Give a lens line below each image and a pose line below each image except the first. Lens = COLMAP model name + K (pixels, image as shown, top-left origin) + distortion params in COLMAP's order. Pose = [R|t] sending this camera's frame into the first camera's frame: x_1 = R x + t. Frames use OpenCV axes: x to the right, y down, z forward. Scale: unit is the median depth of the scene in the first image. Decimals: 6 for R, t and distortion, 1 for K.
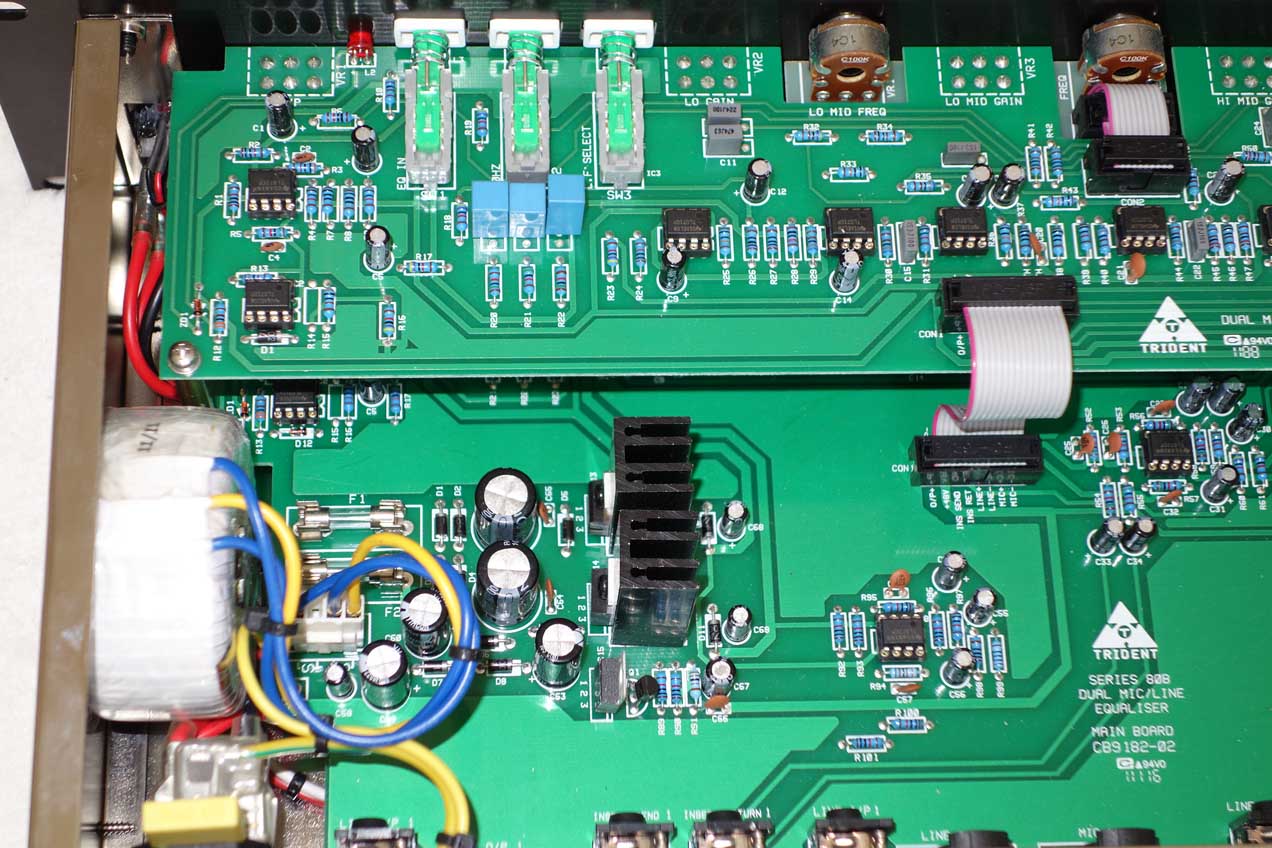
lens RADIAL K [[2376.2, 0, 636.7], [0, 2376.2, 421.8], [0, 0, 1]] dist [0.061664, 0.000000]
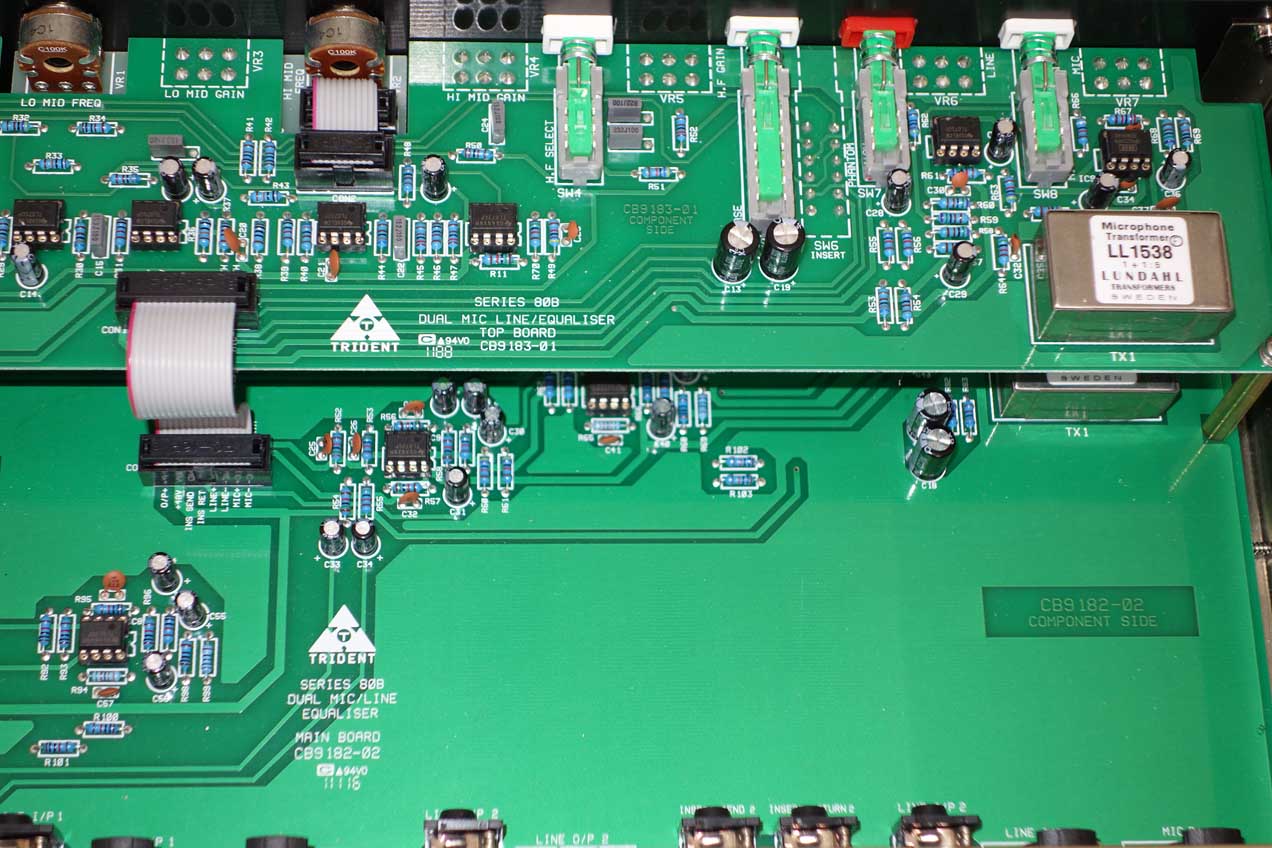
lens RADIAL K [[2376.2, 0, 639.9], [0, 2376.2, 416.3], [0, 0, 1]] dist [0.061664, 0.000000]
pose [[0.999952, 0.009552, -0.002140, 0.335150], [-0.009553, 0.999954, -0.000453, -0.003087], [0.002136, 0.000473, 0.999998, 0.019748]]
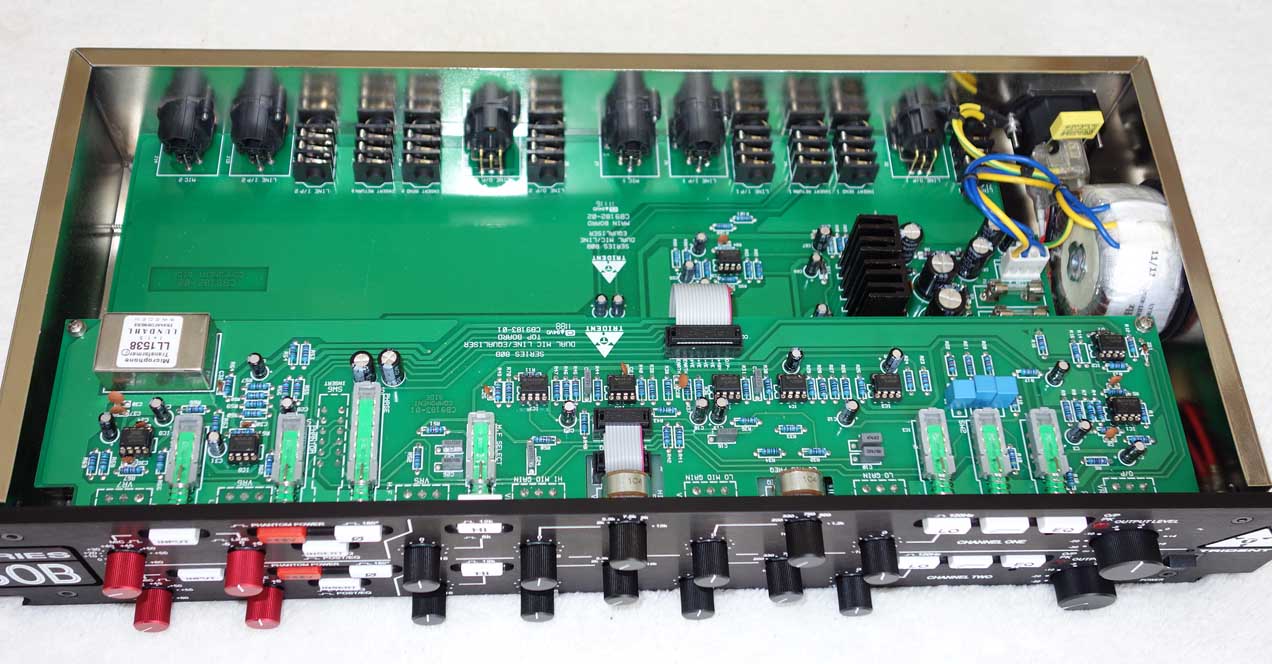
lens RADIAL K [[1369.2, 0, 613.5], [0, 1369.2, 238.9], [0, 0, 1]] dist [0.020037, 0.000000]
pose [[-0.993477, -0.057382, -0.098546, 0.317003], [-0.043717, -0.606498, 0.793882, -0.784269], [-0.105323, 0.793012, 0.600033, 0.331088]]
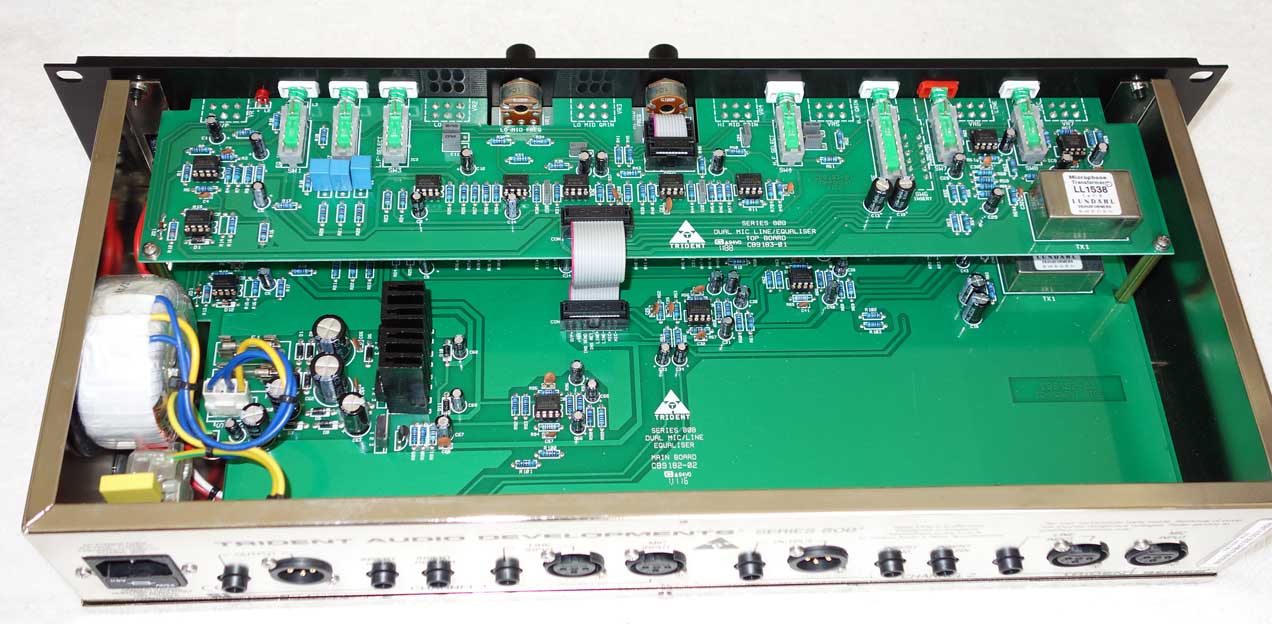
lens RADIAL K [[1359.4, 0, 623.9], [0, 1359.4, 261.9], [0, 0, 1]] dist [0.022326, 0.000000]
pose [[0.999954, -0.009359, 0.002231, 0.169814], [0.009592, 0.987752, -0.155736, 0.144786], [-0.000746, 0.155750, 0.987796, -0.051649]]
